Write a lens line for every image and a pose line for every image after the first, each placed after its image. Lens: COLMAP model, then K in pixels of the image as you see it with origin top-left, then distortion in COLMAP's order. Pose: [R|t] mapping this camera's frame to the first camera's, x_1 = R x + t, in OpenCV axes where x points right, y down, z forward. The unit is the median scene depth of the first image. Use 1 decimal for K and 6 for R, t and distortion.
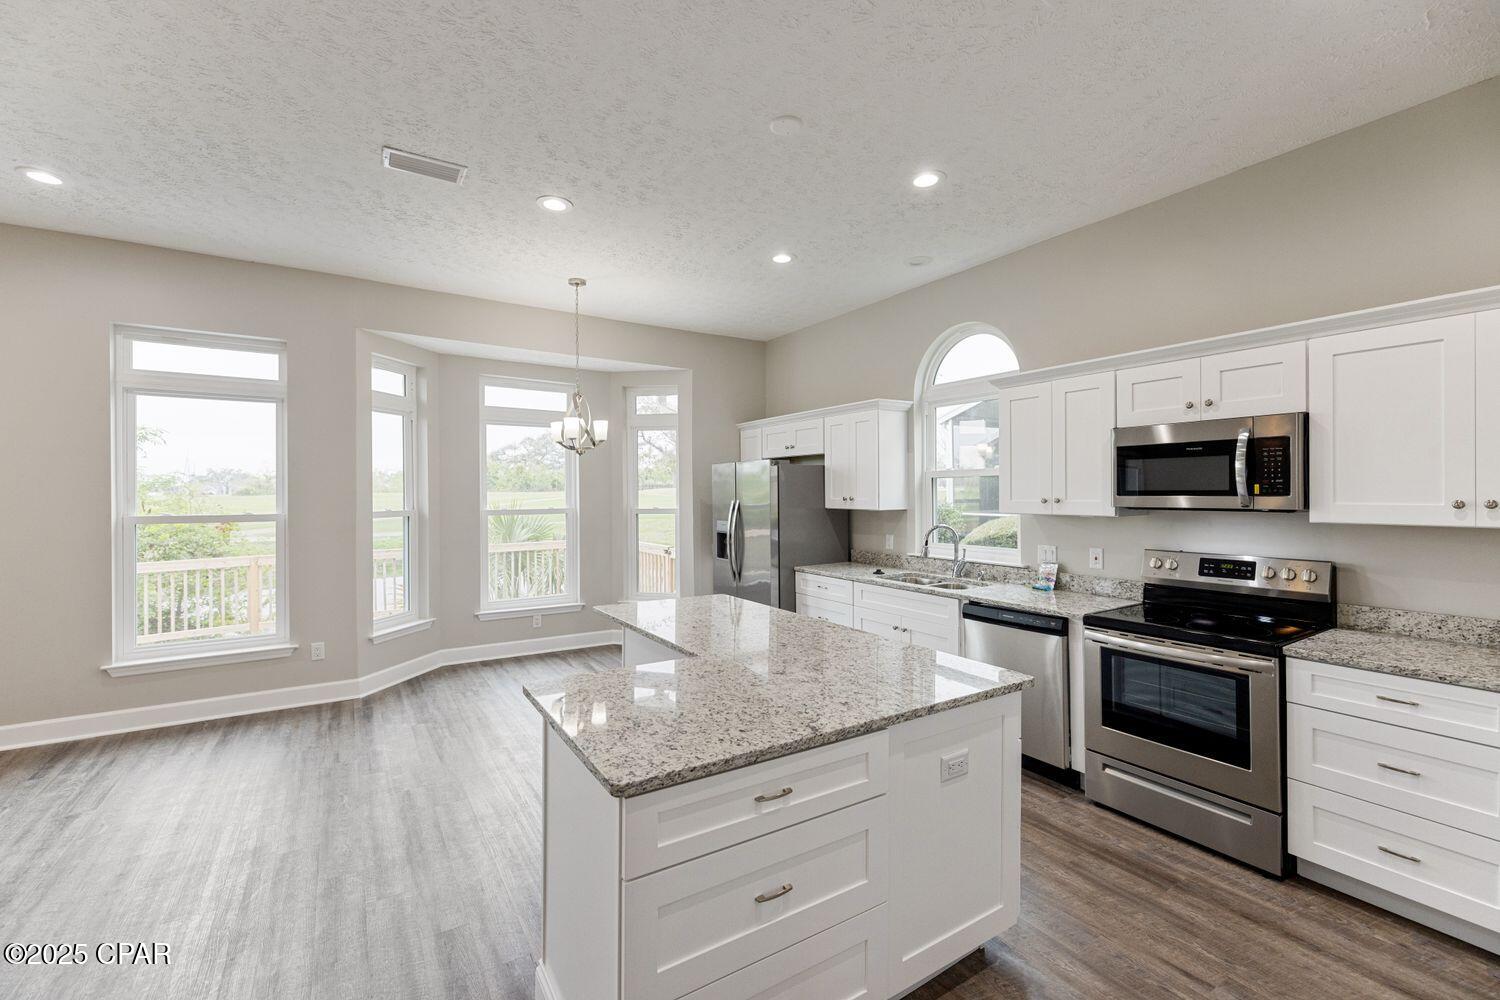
lens RADIAL K [[630.4, 0, 740.0], [0, 630.4, 490.5], [0, 0, 1]] dist [-0.001045, -0.000851]
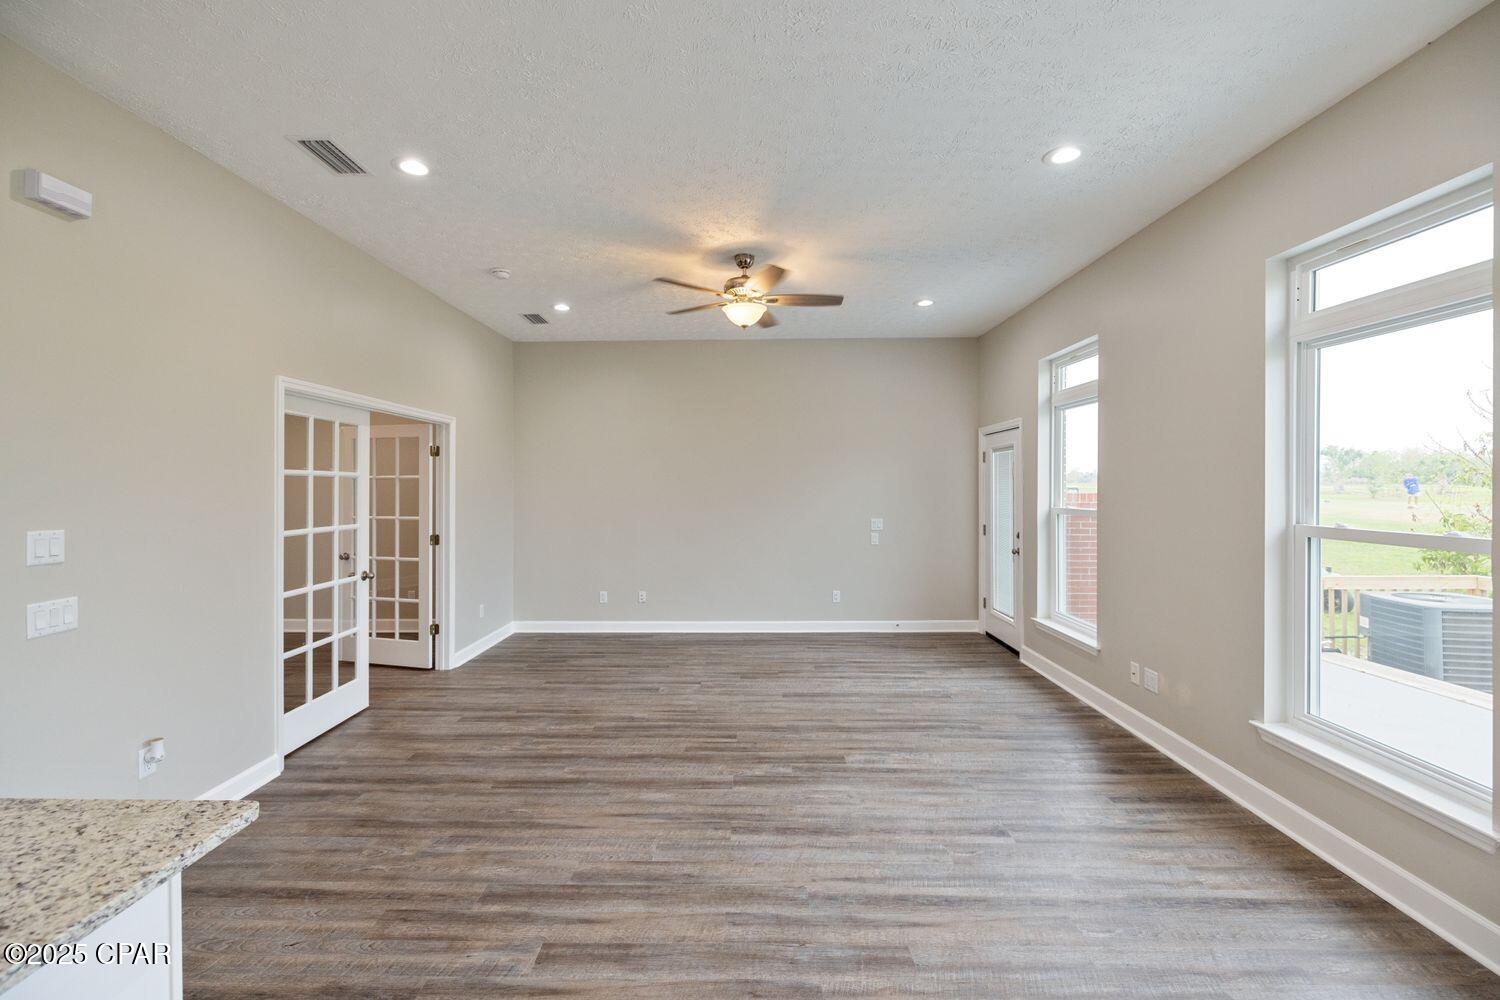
lens RADIAL K [[630.4, 0, 739.4], [0, 630.4, 482.8], [0, 0, 1]] dist [-0.001045, -0.000851]
pose [[-0.545372, 0.002974, -0.838189, -0.036396], [0.001907, 0.999996, 0.002308, -0.010079], [0.838192, -0.000340, -0.545376, 0.868207]]
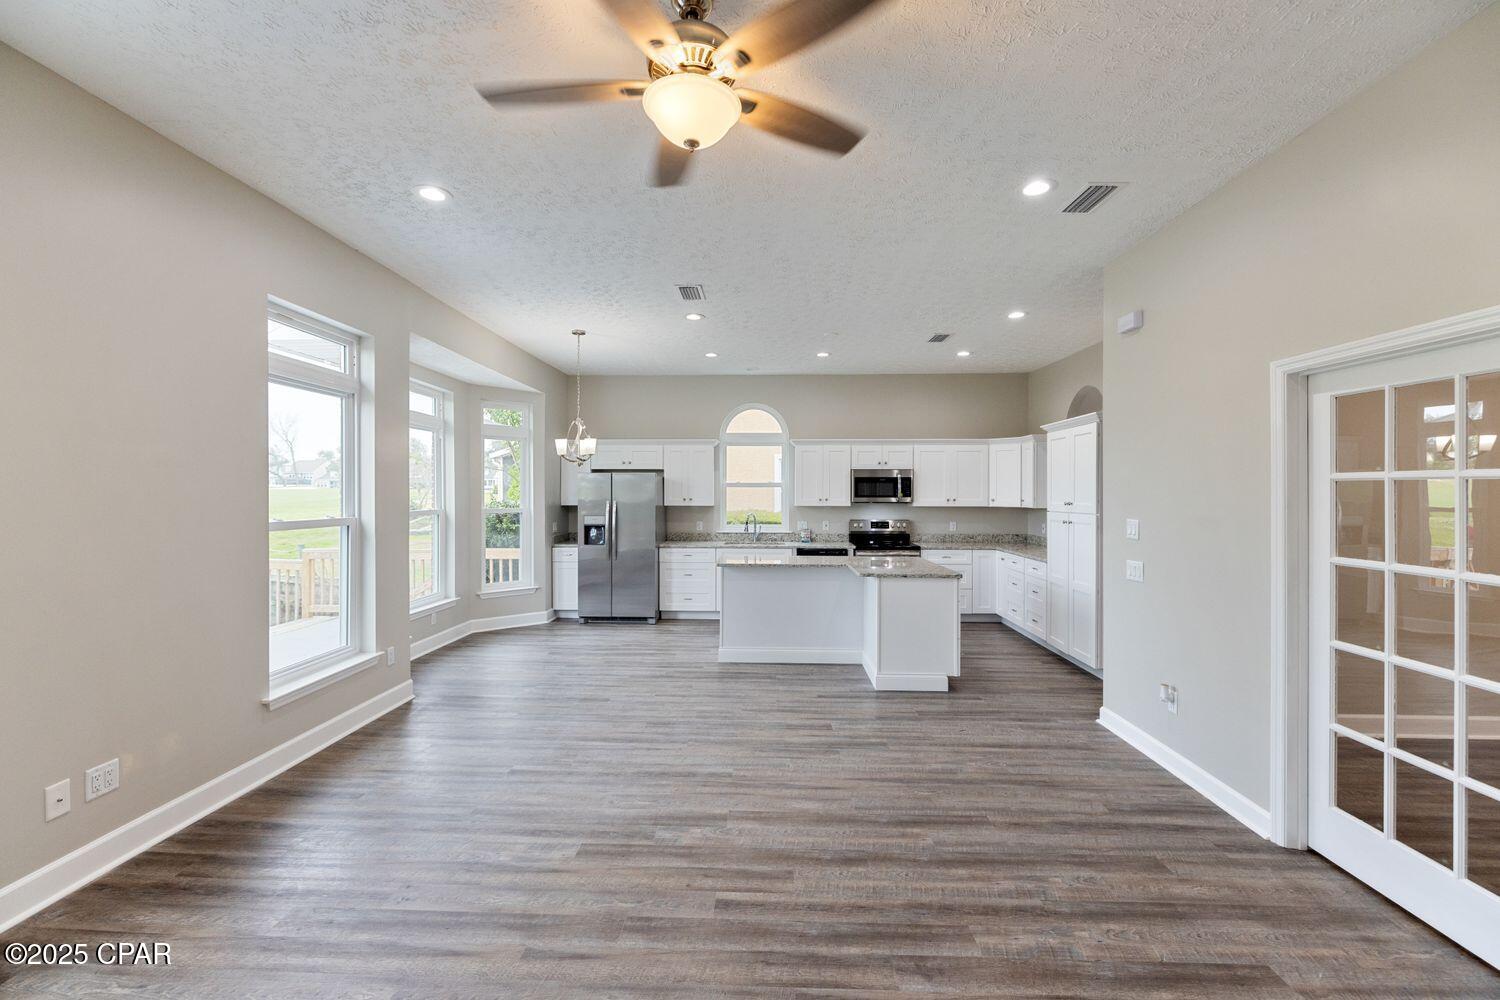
lens RADIAL K [[630.4, 0, 741.1], [0, 630.4, 492.6], [0, 0, 1]] dist [-0.001045, -0.000851]
pose [[0.568403, 0.004884, 0.822736, -1.313171], [-0.006515, 0.999978, -0.001434, -0.003048], [-0.822724, -0.004545, 0.568422, -0.013937]]
